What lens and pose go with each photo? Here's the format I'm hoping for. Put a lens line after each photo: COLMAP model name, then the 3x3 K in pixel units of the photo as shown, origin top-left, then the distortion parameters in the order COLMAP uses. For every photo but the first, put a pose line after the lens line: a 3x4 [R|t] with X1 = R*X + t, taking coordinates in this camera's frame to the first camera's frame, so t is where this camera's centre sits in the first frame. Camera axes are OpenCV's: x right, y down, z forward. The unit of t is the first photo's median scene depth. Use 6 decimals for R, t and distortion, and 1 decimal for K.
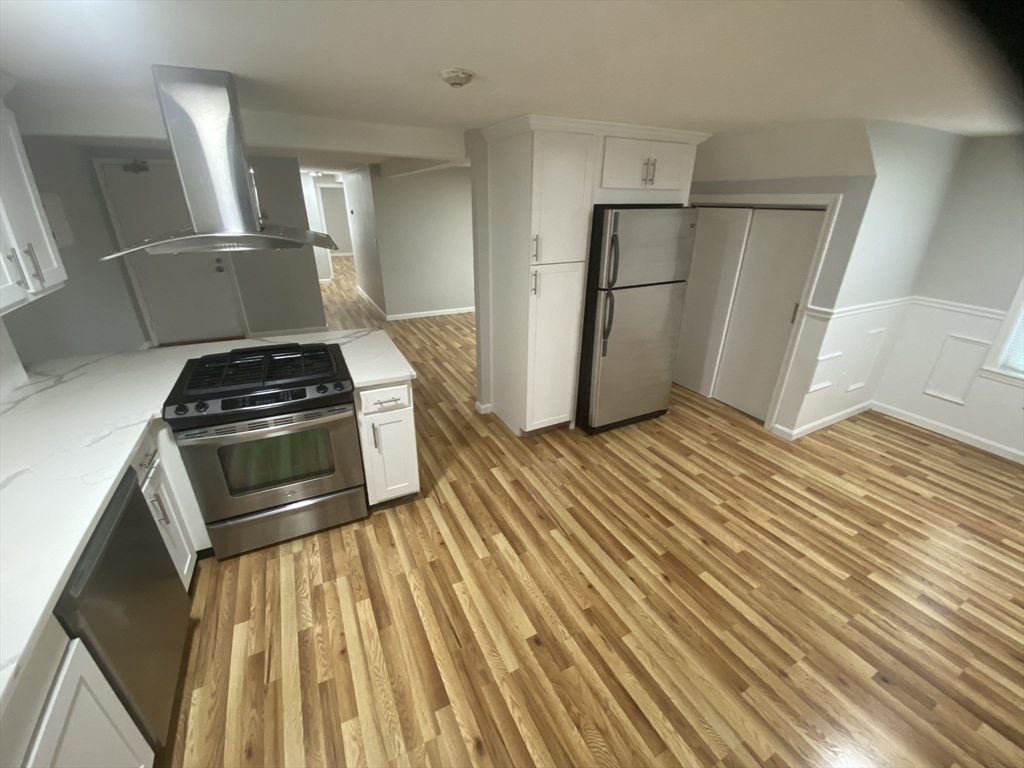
lens RADIAL K [[415.4, 0, 510.4], [0, 415.4, 384.2], [0, 0, 1]] dist [0.013006, -0.016750]
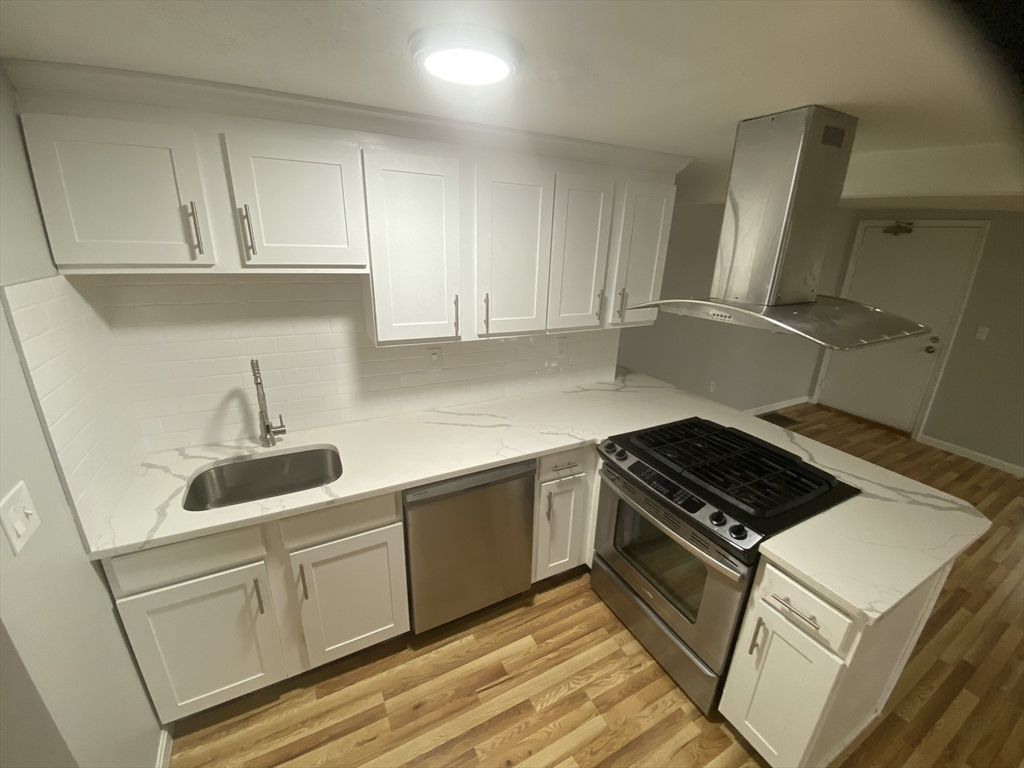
lens RADIAL K [[415.4, 0, 510.3], [0, 415.4, 383.7], [0, 0, 1]] dist [0.013006, -0.016750]
pose [[0.014687, 0.305192, -0.952178, 0.134097], [-0.428676, 0.862246, 0.269755, -0.203217], [0.903339, 0.404214, 0.143492, 0.429952]]
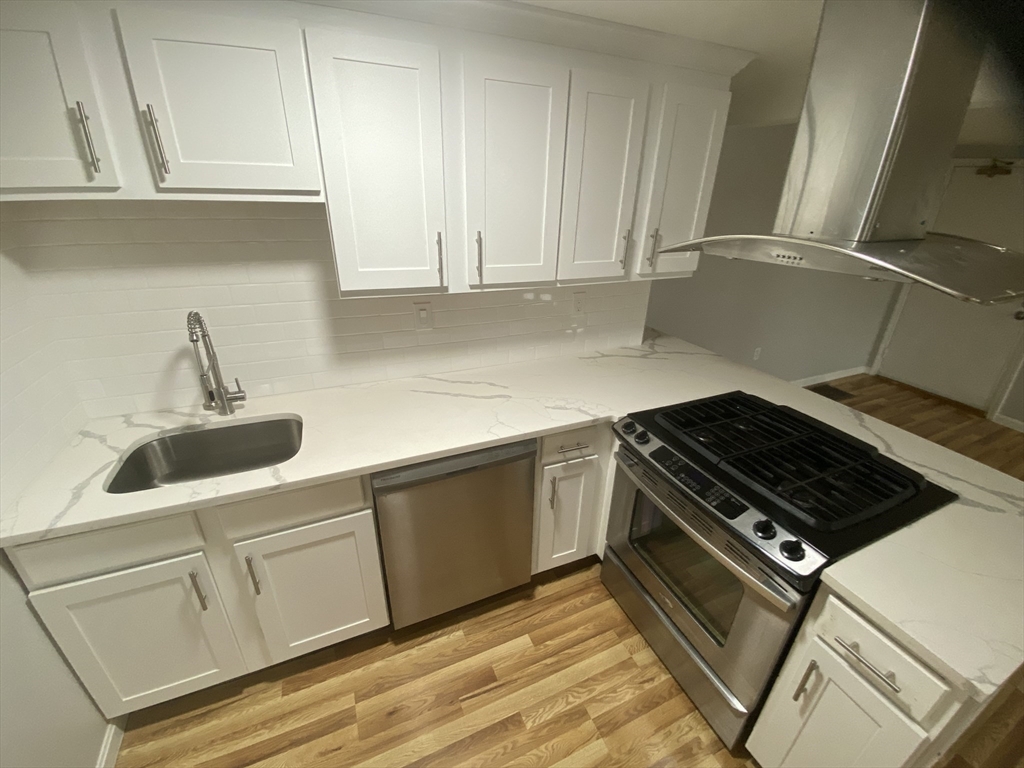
lens RADIAL K [[415.4, 0, 510.2], [0, 415.4, 384.9], [0, 0, 1]] dist [0.013006, -0.016750]
pose [[-0.057235, 0.390704, -0.918735, -0.009232], [-0.423027, 0.824059, 0.376795, -0.184808], [0.904308, 0.410216, 0.118113, 0.498400]]
